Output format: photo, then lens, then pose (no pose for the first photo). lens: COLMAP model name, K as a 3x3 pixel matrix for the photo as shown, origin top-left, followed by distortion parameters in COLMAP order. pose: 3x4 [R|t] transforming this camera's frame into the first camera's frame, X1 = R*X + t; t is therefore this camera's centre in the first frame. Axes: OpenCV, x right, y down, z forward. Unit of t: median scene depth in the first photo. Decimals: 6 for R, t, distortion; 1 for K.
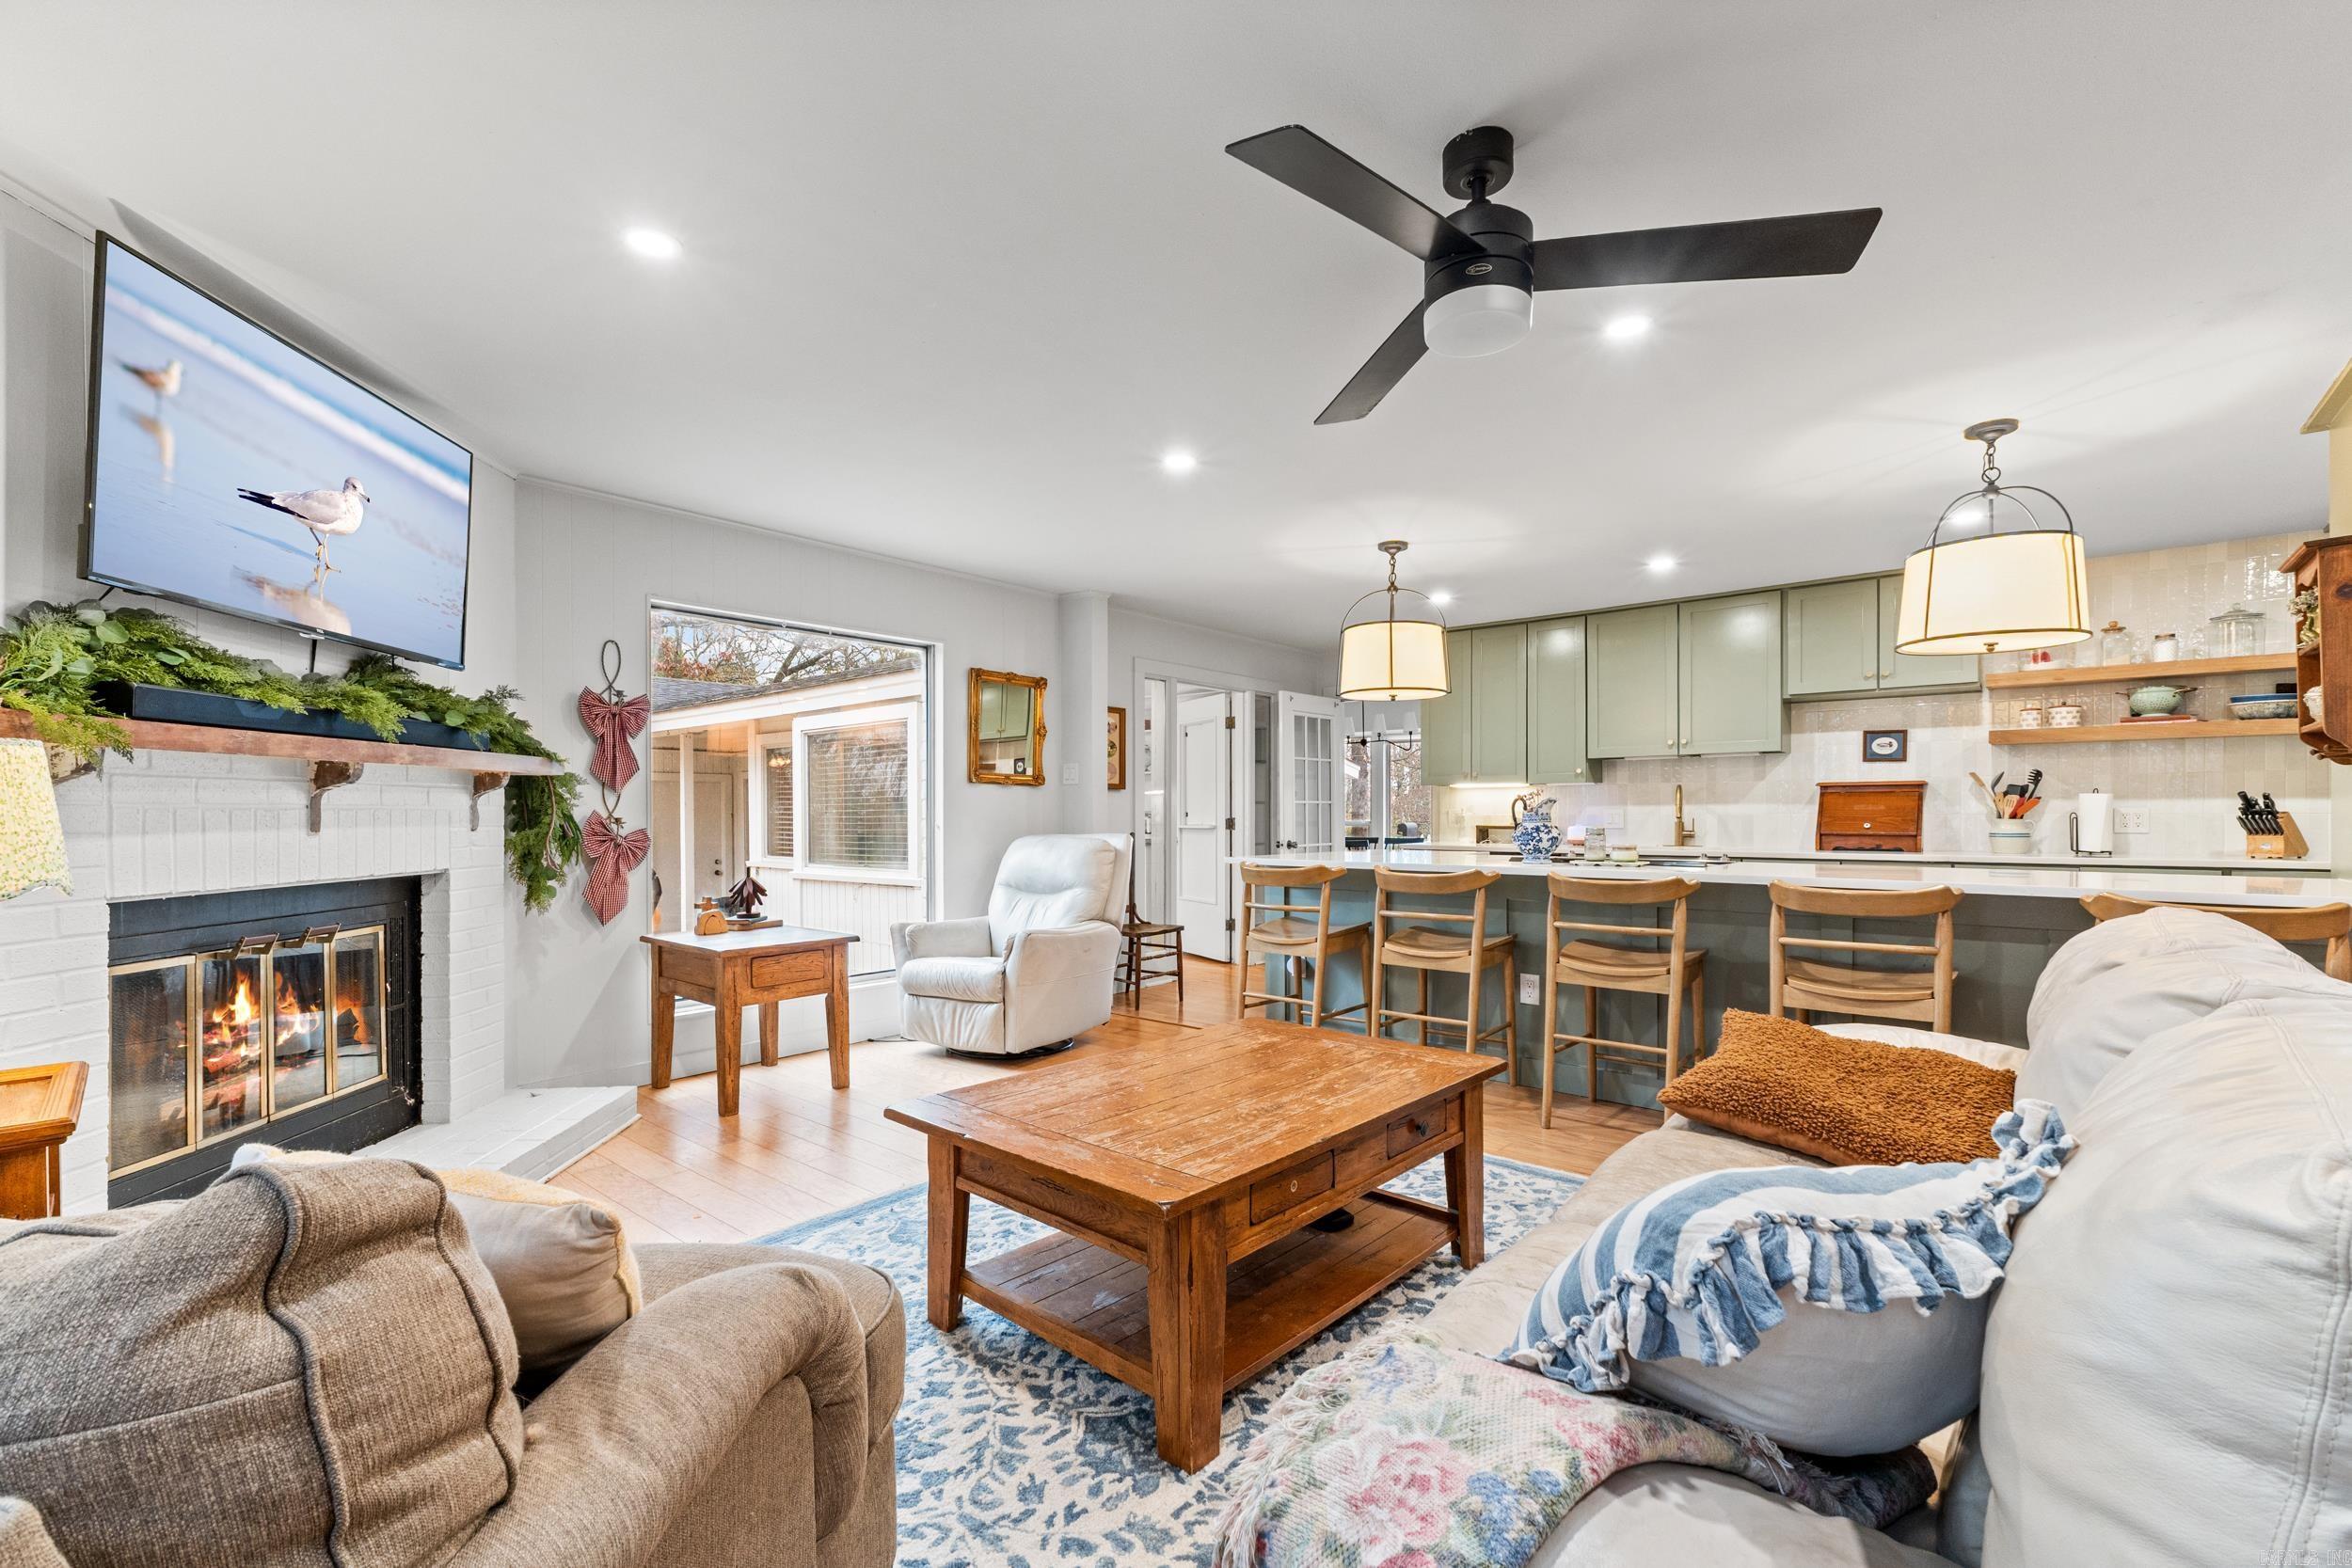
lens RADIAL K [[998.7, 0, 1176.6], [0, 998.7, 815.9], [0, 0, 1]] dist [0.002336, 0.000299]
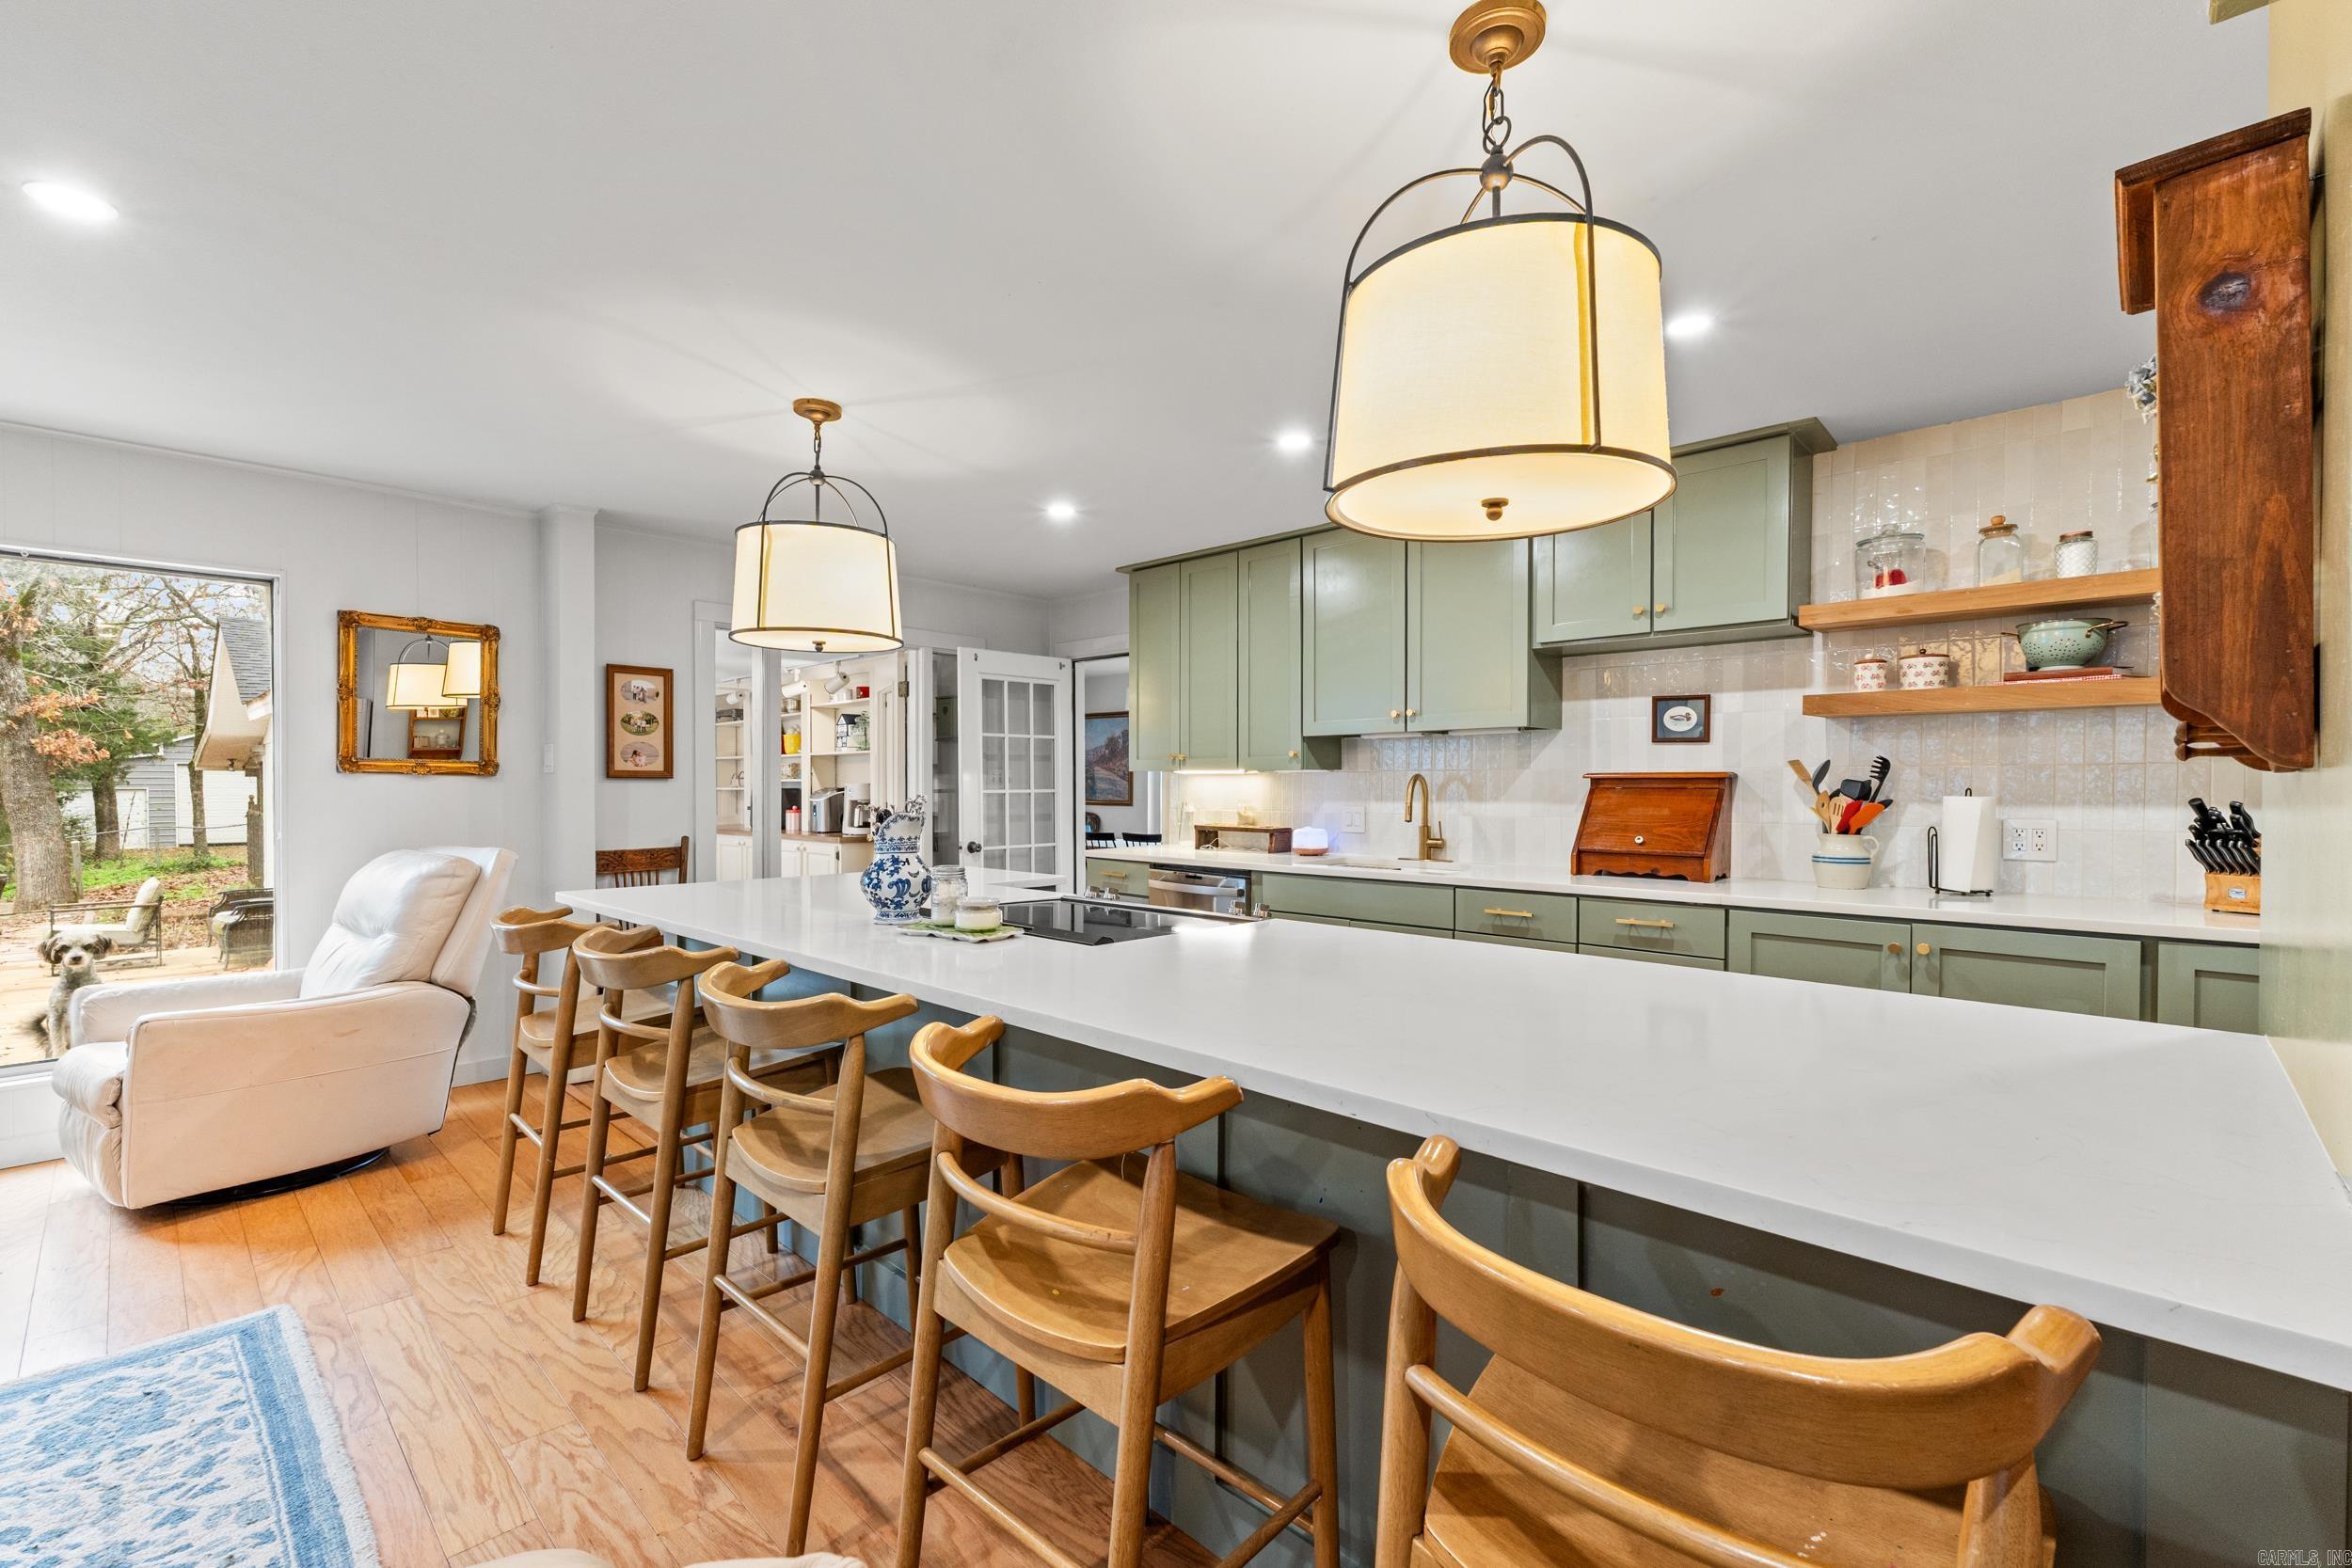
lens RADIAL K [[998.7, 0, 1177.3], [0, 998.7, 797.4], [0, 0, 1]] dist [0.002336, 0.000299]
pose [[0.998314, 0.003267, -0.057951, 0.434229], [-0.002681, 0.999944, 0.010189, -0.024812], [0.057981, -0.010017, 0.998267, 0.330303]]
